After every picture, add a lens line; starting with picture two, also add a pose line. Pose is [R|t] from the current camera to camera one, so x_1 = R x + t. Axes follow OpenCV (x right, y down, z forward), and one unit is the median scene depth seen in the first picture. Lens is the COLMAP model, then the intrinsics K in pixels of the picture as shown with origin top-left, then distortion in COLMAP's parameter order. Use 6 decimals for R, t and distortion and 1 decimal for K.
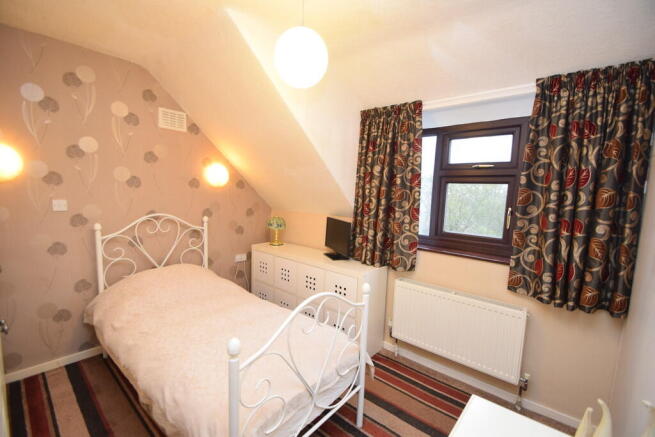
lens RADIAL K [[289.3, 0, 326.9], [0, 289.3, 222.3], [0, 0, 1]] dist [0.004002, -0.000032]
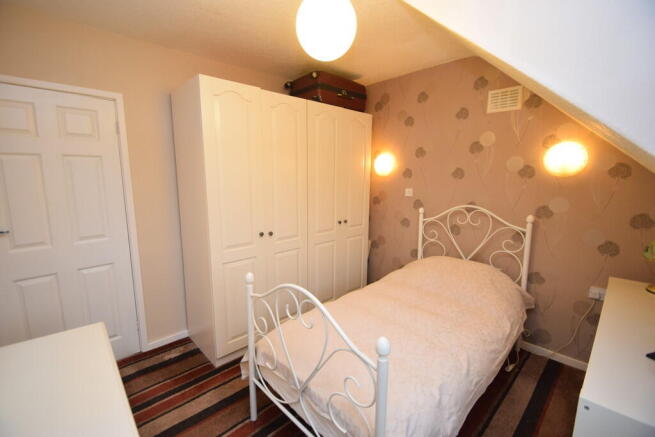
lens RADIAL K [[289.3, 0, 328.5], [0, 289.3, 214.8], [0, 0, 1]] dist [0.004002, -0.000032]
pose [[-0.104882, 0.117893, -0.987472, 0.424670], [-0.099107, 0.986766, 0.128335, -0.075013], [0.989534, 0.111325, -0.091810, 0.609879]]
